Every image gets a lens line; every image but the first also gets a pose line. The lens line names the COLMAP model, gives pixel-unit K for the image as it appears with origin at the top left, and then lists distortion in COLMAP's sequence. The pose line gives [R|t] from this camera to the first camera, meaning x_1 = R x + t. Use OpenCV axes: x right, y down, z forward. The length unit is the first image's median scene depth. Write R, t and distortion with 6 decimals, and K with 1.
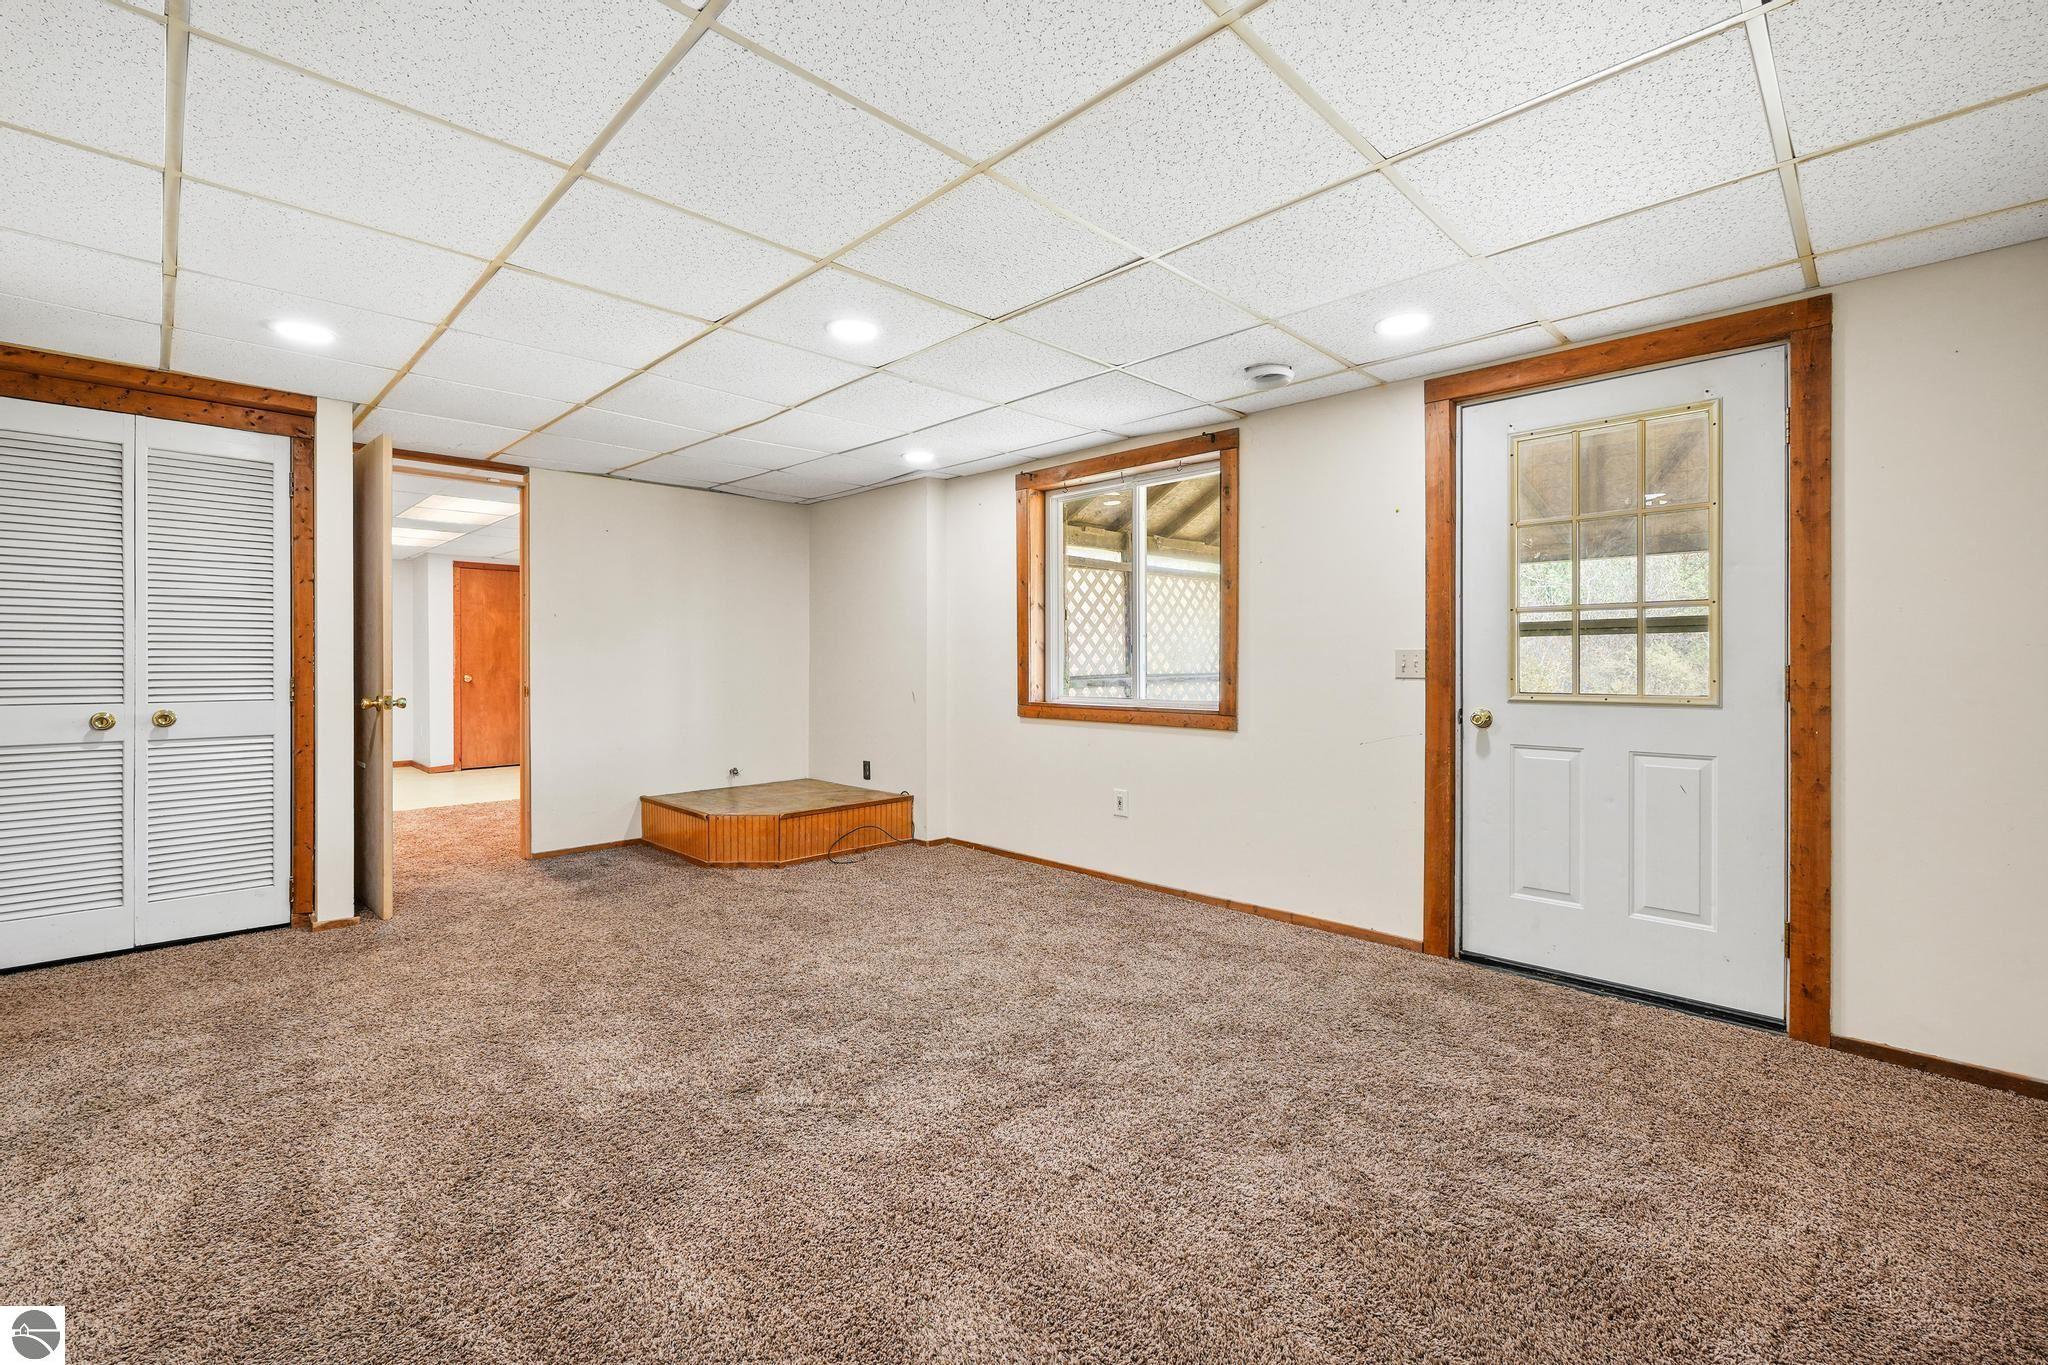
lens RADIAL K [[873.9, 0, 1024.1], [0, 873.9, 667.2], [0, 0, 1]] dist [-0.007398, 0.003458]
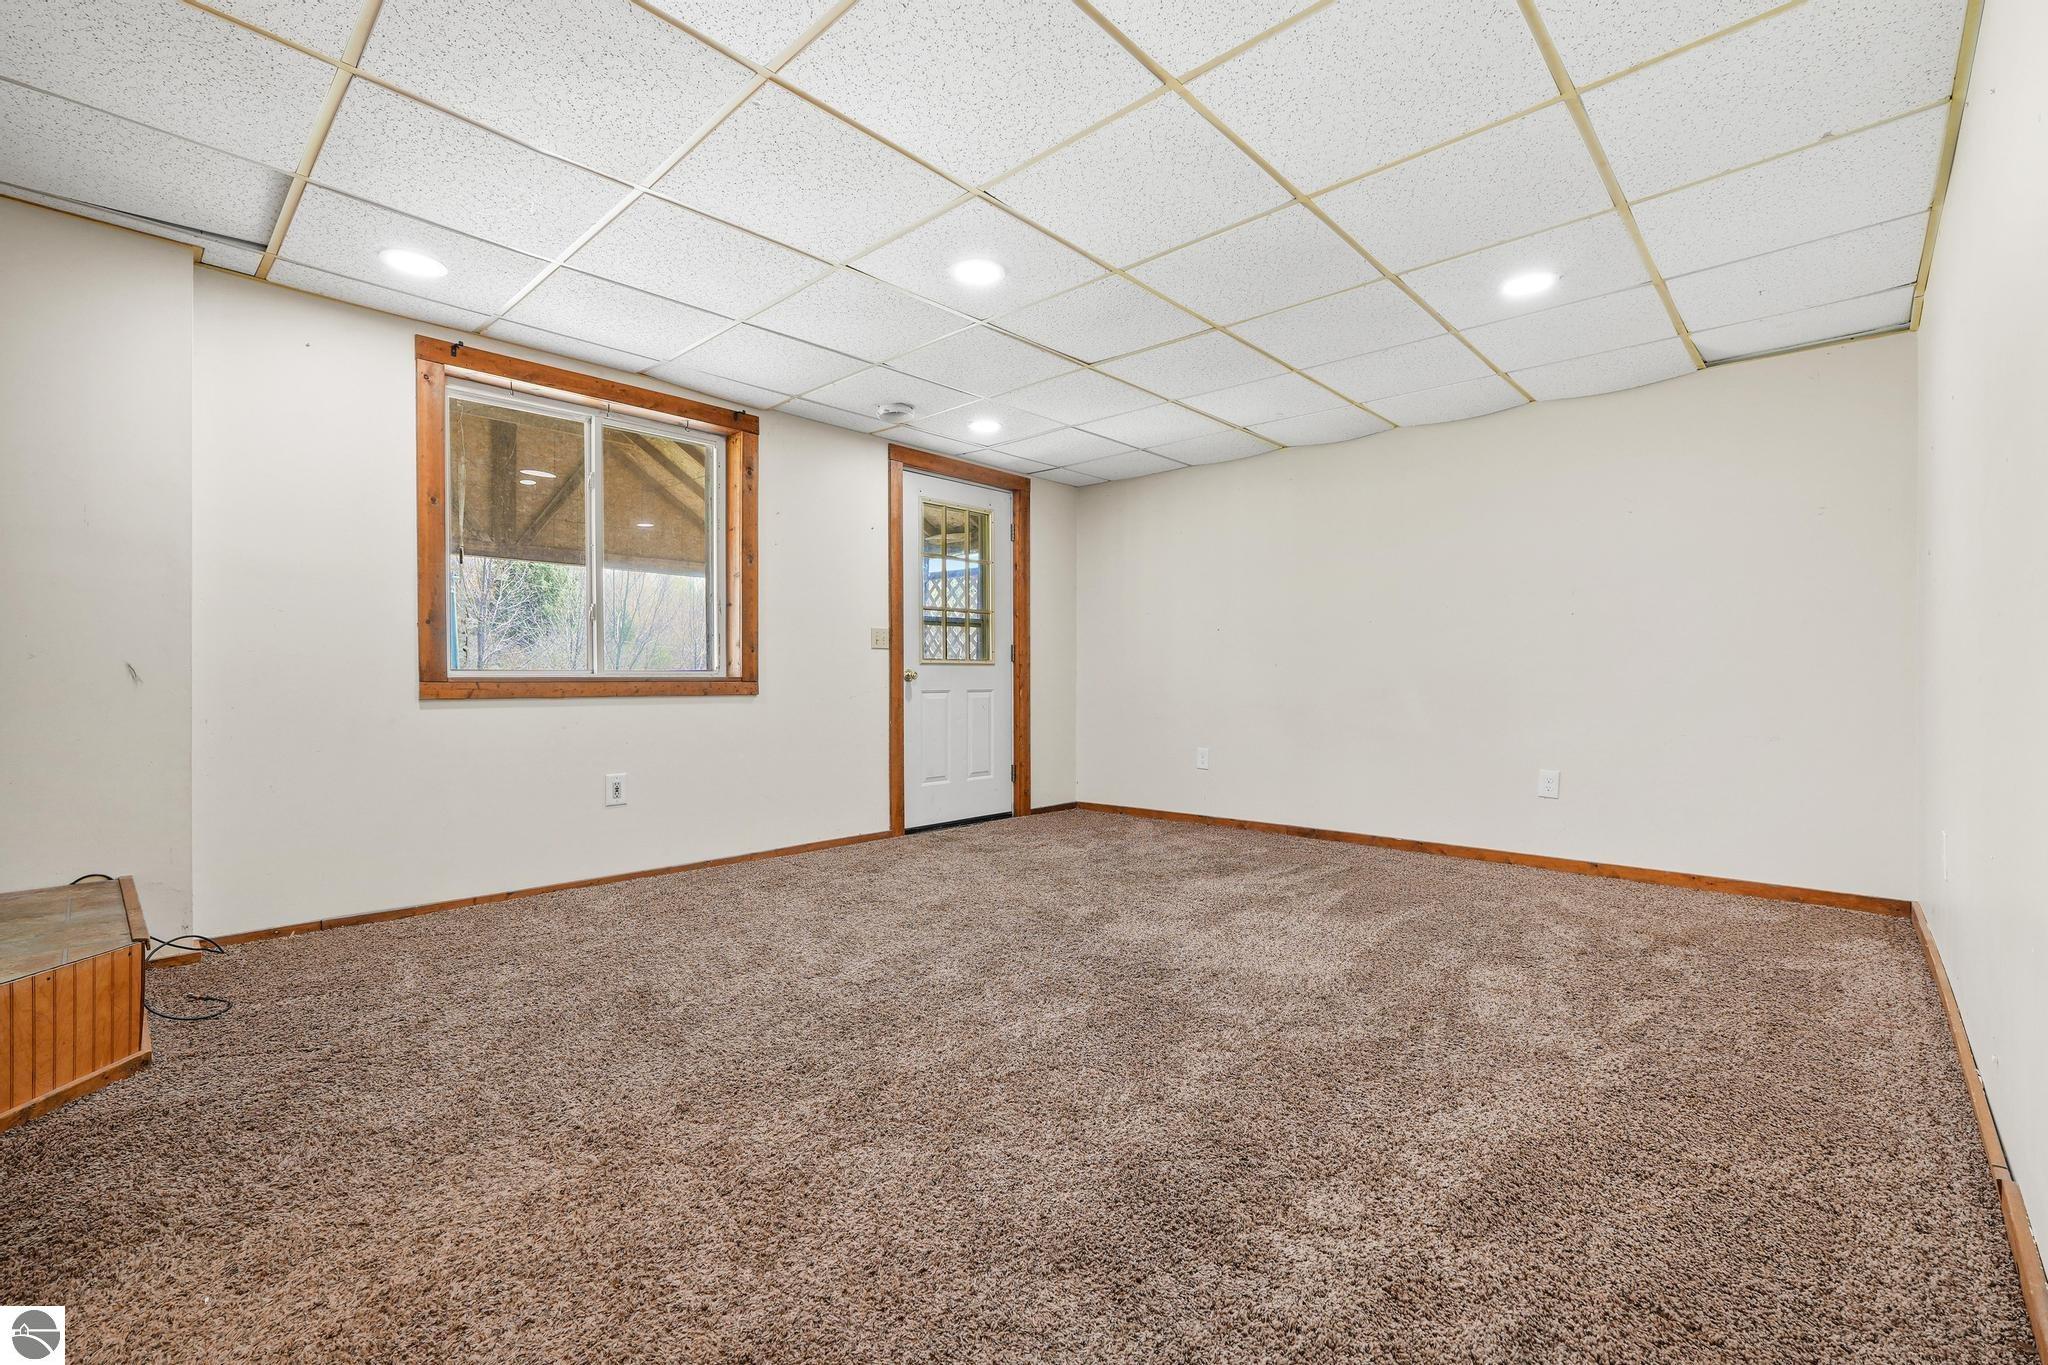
lens RADIAL K [[873.9, 0, 1024.2], [0, 873.9, 682.1], [0, 0, 1]] dist [-0.007398, 0.003458]
pose [[-0.029688, -0.005886, 0.999542, -0.989242], [0.003748, 0.999975, 0.006000, 0.059198], [-0.999552, 0.003924, -0.029665, 0.811145]]
